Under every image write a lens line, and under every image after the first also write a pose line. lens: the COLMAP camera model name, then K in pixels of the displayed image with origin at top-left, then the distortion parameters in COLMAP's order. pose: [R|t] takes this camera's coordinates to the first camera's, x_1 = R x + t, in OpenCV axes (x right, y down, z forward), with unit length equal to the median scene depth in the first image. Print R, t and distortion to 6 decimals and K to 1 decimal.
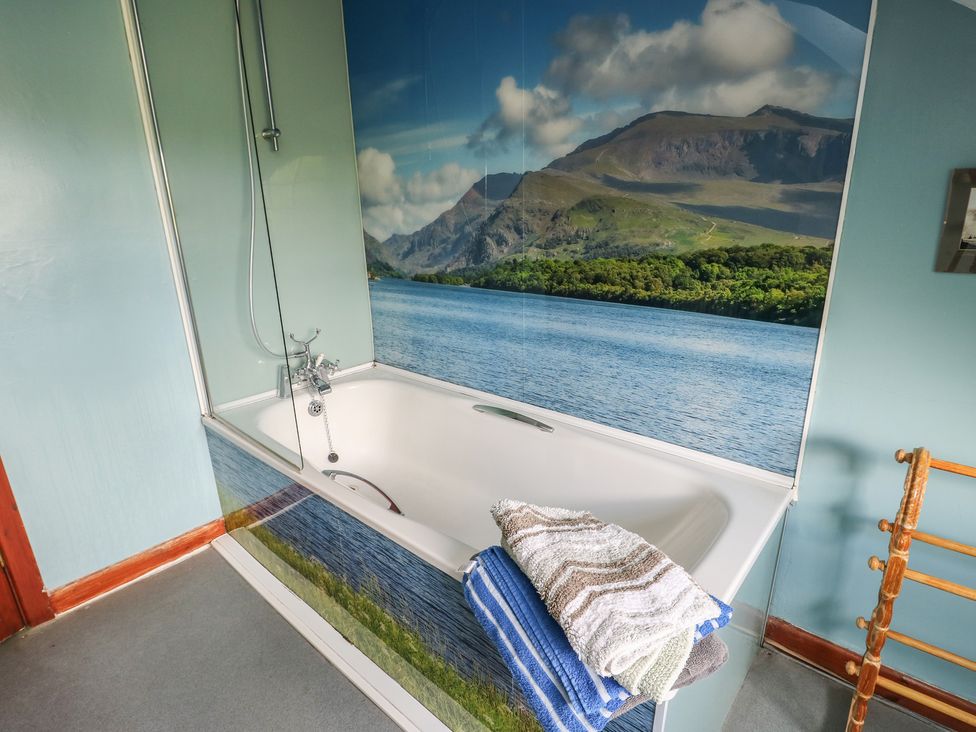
lens RADIAL K [[532.2, 0, 491.5], [0, 532.2, 367.2], [0, 0, 1]] dist [-0.002705, -0.004221]
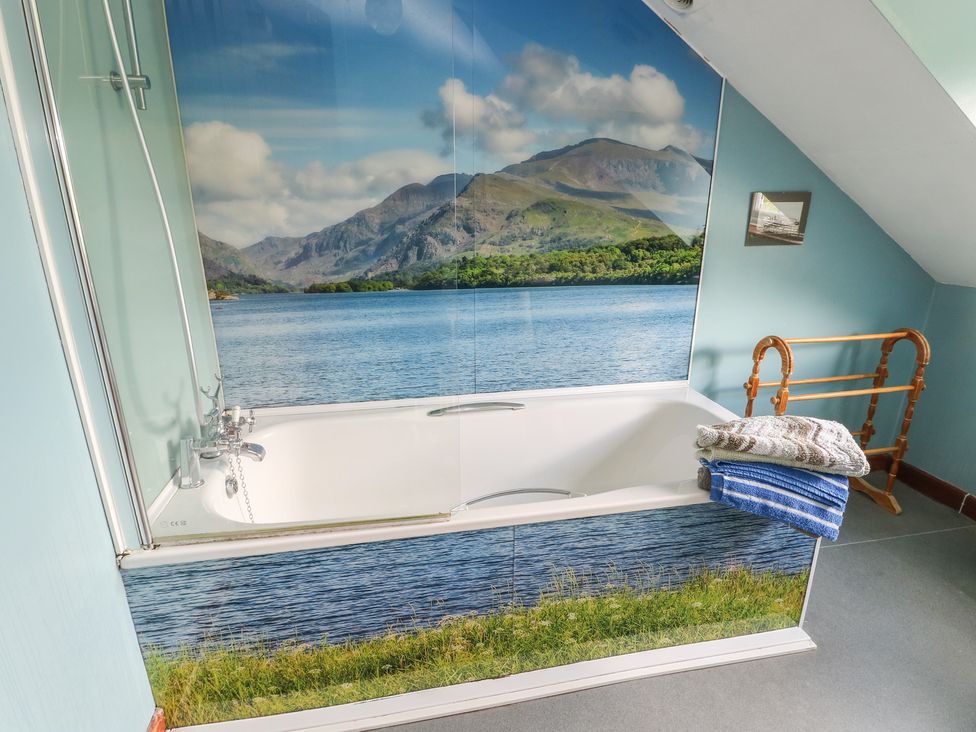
lens RADIAL K [[532.2, 0, 493.2], [0, 532.2, 368.6], [0, 0, 1]] dist [-0.002705, -0.004221]
pose [[0.597911, -0.211030, 0.773284, -0.854757], [0.214991, 0.971594, 0.098915, -0.092593], [-0.772193, 0.107107, 0.626296, 0.371690]]
